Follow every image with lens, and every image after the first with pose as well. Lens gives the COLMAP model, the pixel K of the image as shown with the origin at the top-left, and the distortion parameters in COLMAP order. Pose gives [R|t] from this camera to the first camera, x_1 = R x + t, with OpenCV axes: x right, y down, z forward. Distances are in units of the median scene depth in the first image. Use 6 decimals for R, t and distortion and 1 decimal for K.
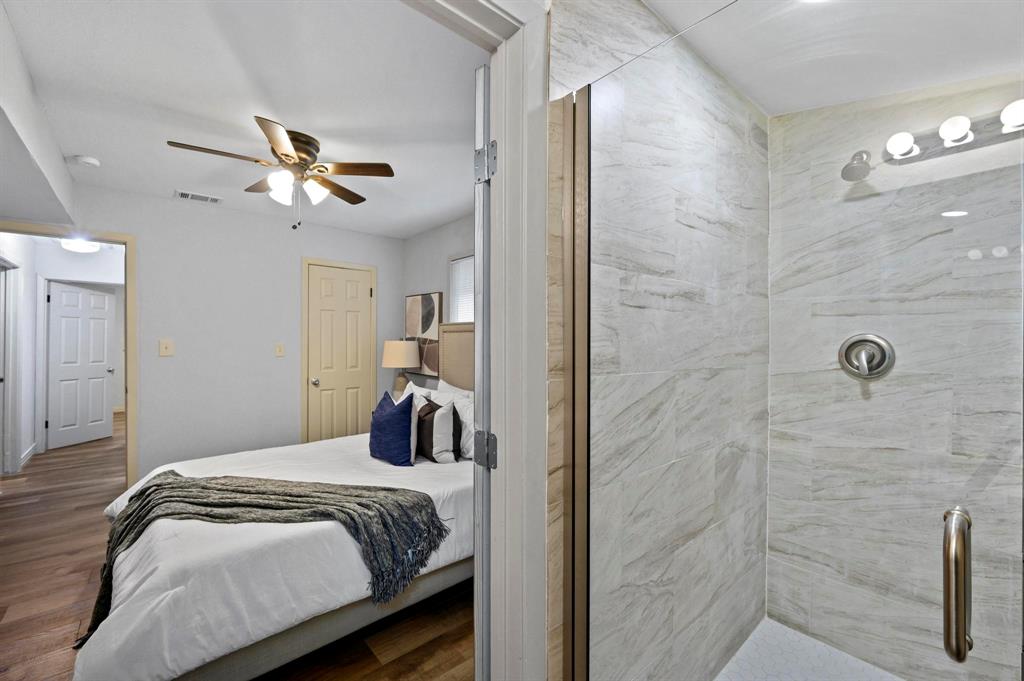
lens RADIAL K [[417.5, 0, 505.0], [0, 417.5, 338.7], [0, 0, 1]] dist [-0.006263, 0.000483]
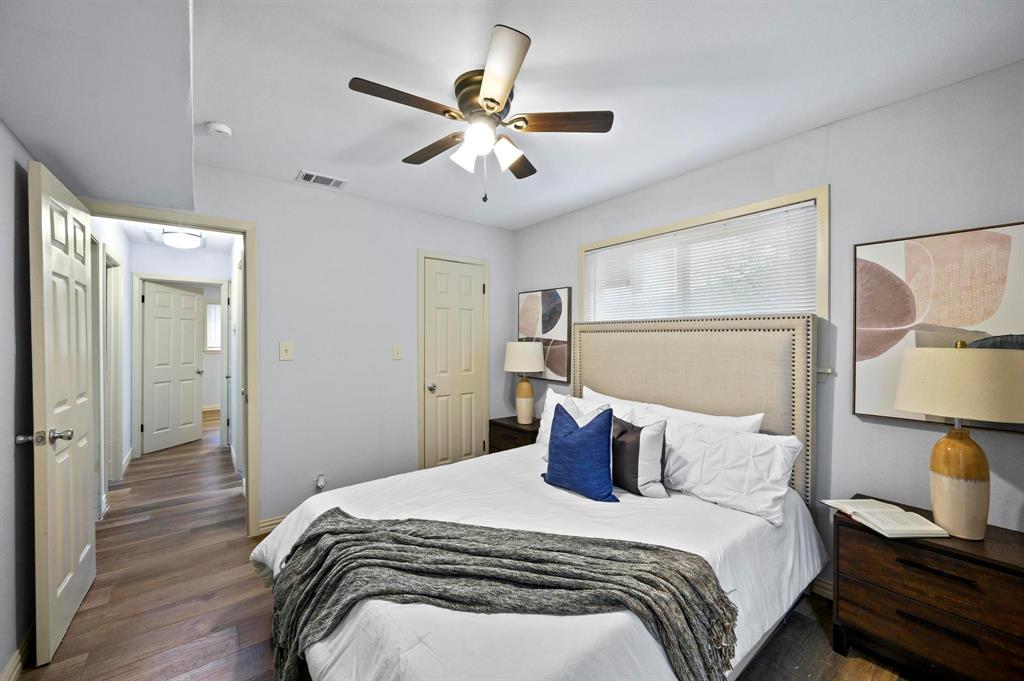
lens RADIAL K [[401.9, 0, 514.3], [0, 401.9, 339.8], [0, 0, 1]] dist [-0.003482, -0.000301]
pose [[0.998484, -0.002584, -0.054981, -0.364558], [0.002892, 0.999981, 0.005523, -0.006958], [0.054966, -0.005673, 0.998472, 0.221499]]
